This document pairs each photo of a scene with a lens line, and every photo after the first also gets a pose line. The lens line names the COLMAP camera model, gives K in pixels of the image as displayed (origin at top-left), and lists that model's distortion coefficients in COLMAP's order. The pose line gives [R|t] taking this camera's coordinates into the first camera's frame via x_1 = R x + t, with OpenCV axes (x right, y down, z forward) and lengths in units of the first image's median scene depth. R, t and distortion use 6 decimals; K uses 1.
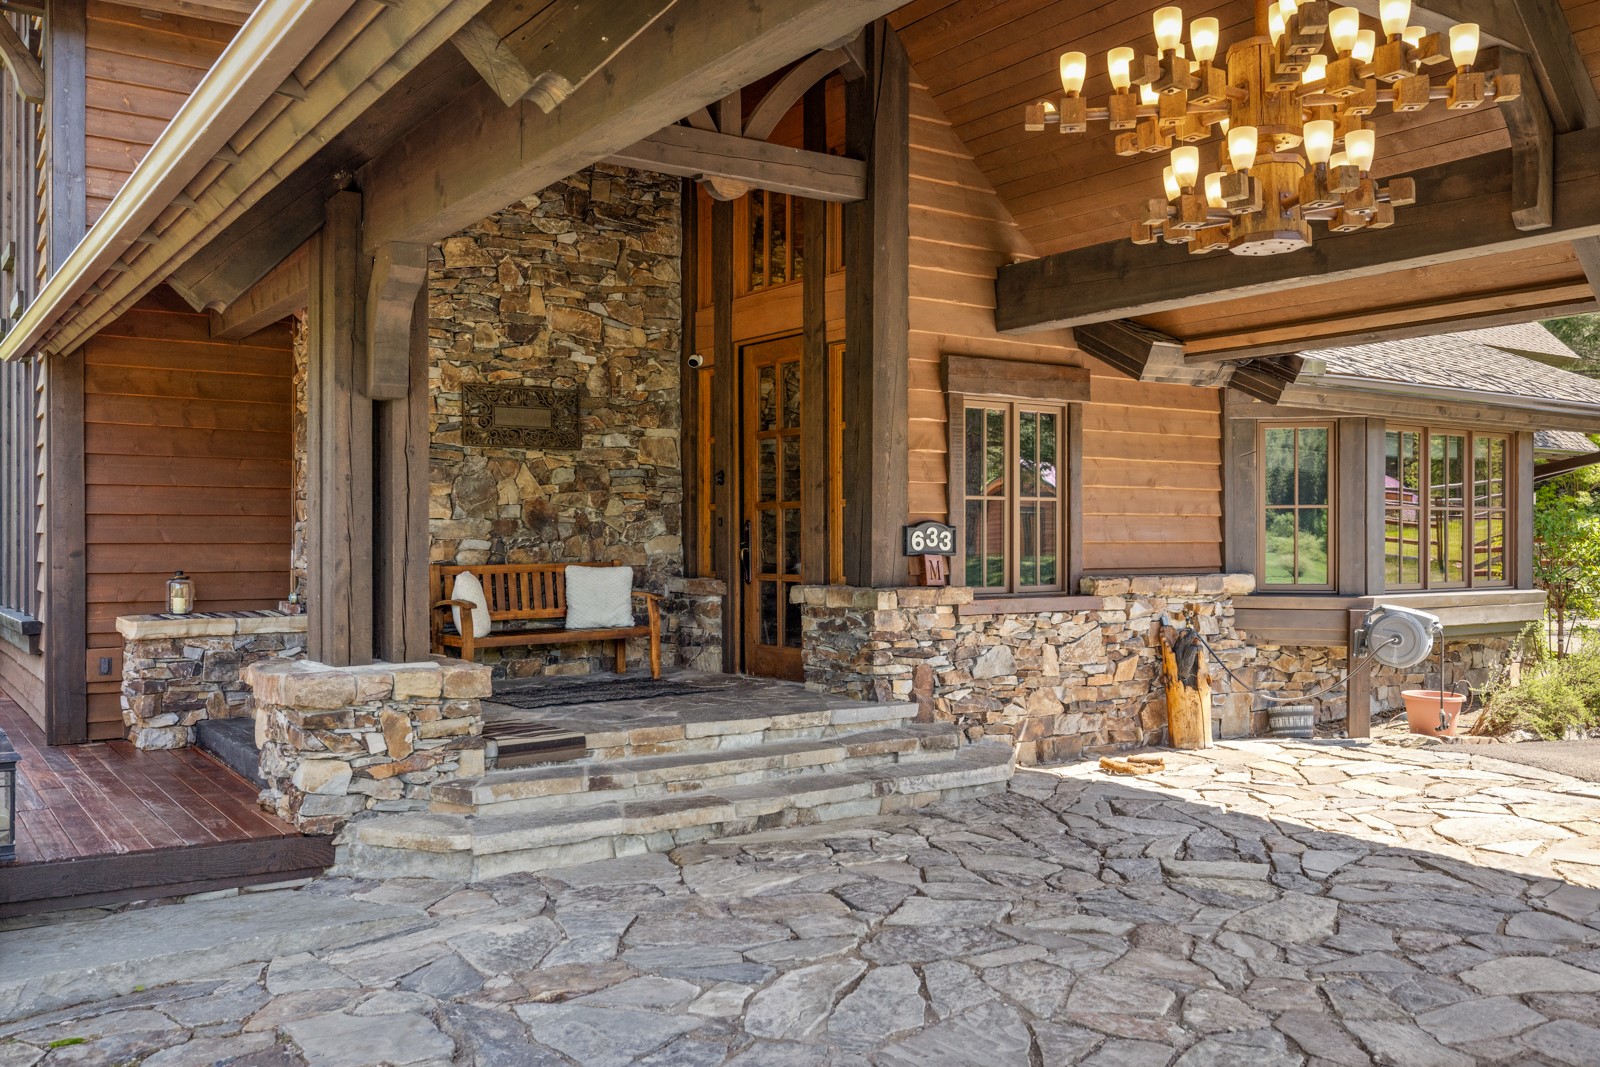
lens RADIAL K [[1361.3, 0, 797.6], [0, 1361.3, 538.3], [0, 0, 1]] dist [0.000735, 0.007875]
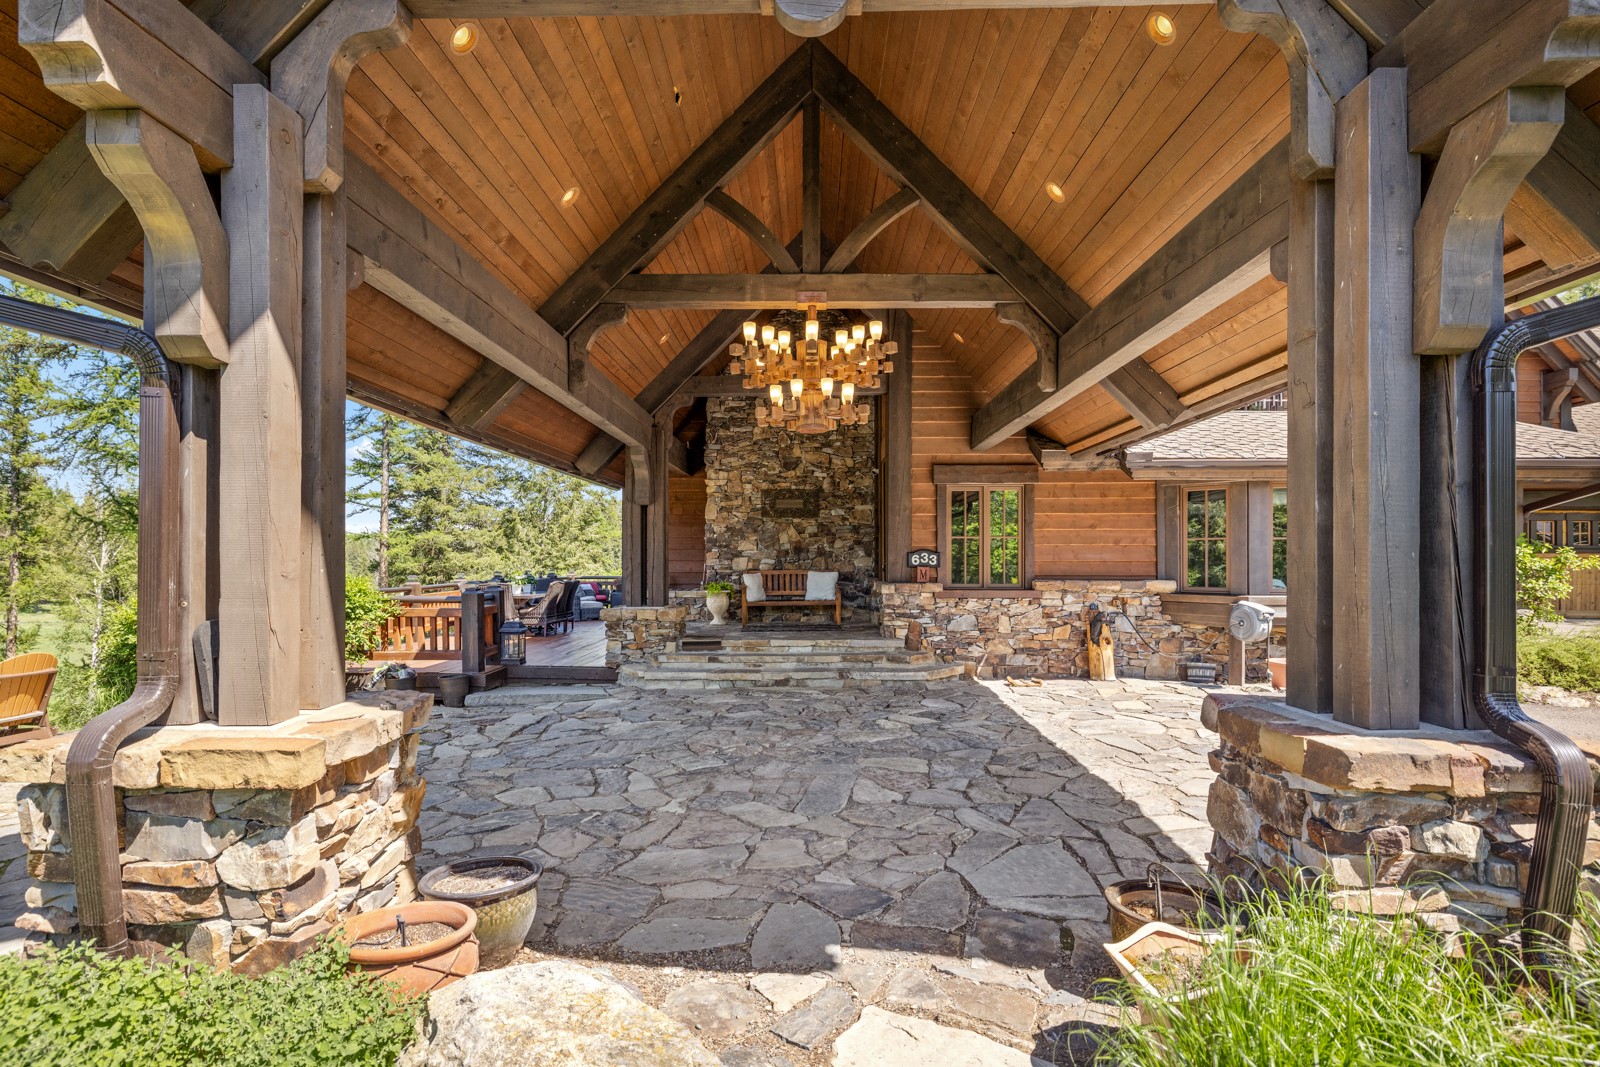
lens RADIAL K [[819.5, 0, 799.2], [0, 819.5, 558.4], [0, 0, 1]] dist [-0.002557, -0.000561]
pose [[0.808508, 0.000201, -0.588486, 0.651707], [-0.000344, 1.000000, -0.000131, 0.000064], [0.588486, 0.000308, 0.808508, -0.070653]]
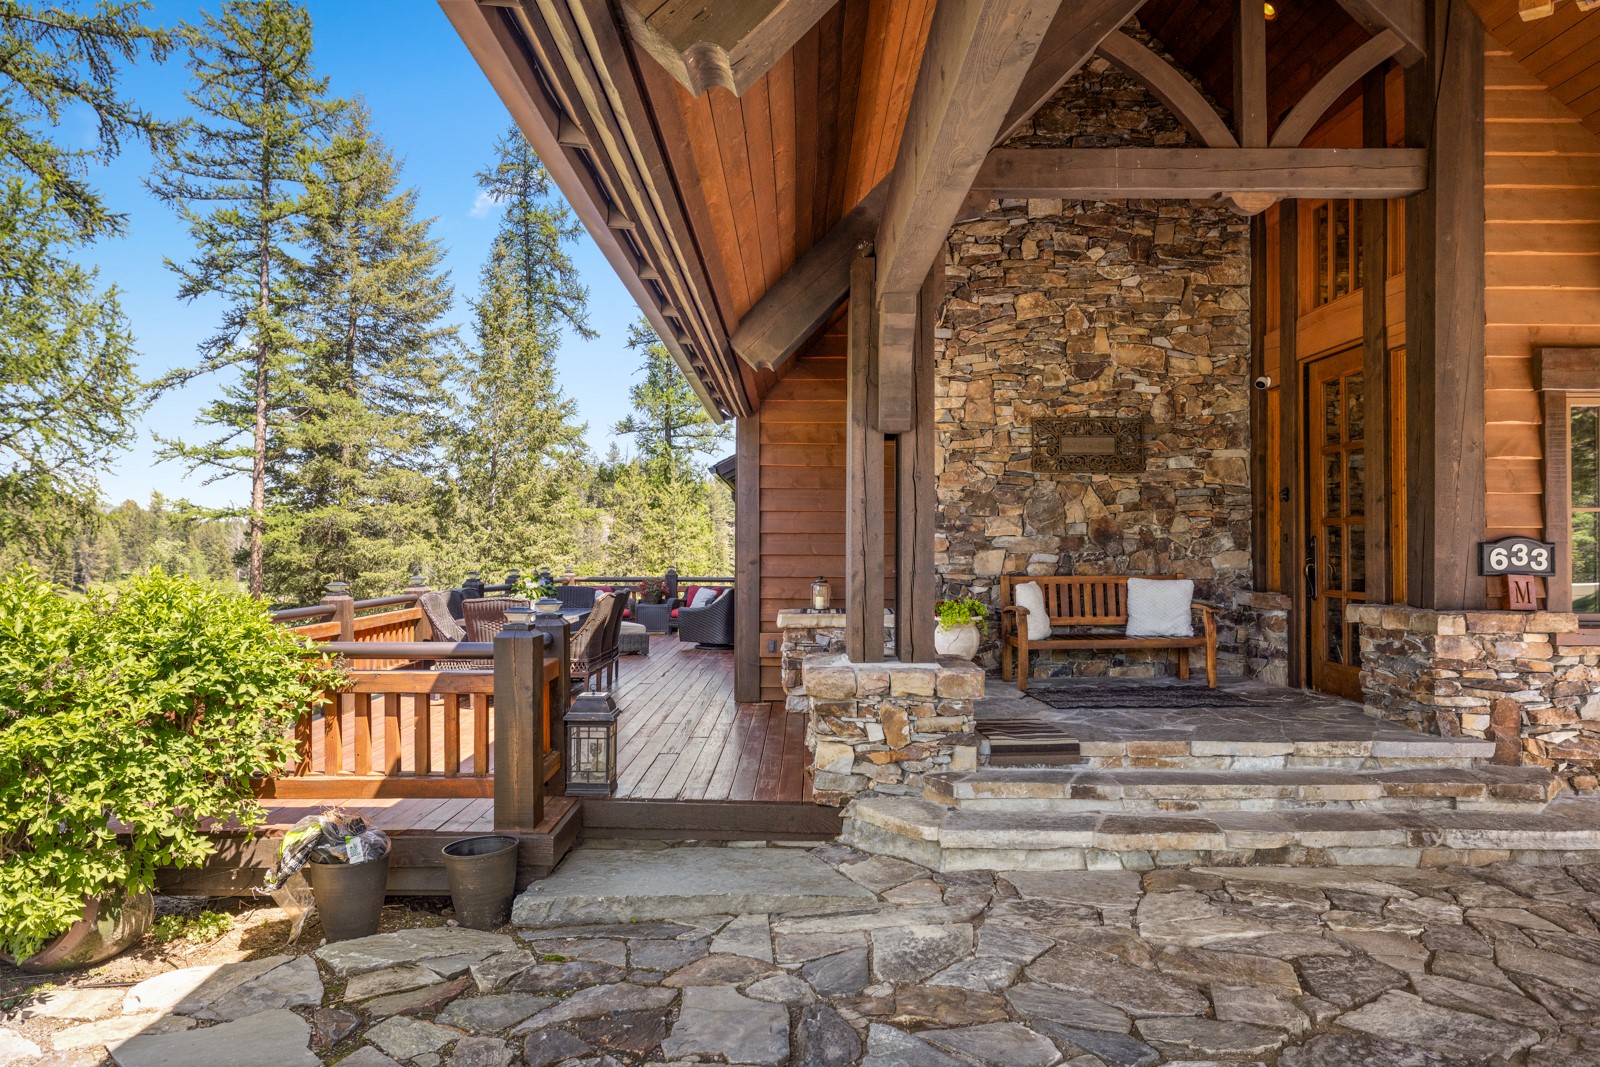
lens RADIAL K [[1032.2, 0, 796.1], [0, 1032.2, 531.3], [0, 0, 1]] dist [-0.001327, 0.002822]
pose [[0.819933, -0.005324, -0.572435, 0.097203], [-0.004785, 0.999858, -0.016152, -0.003103], [0.572440, 0.015983, 0.819791, 0.180334]]
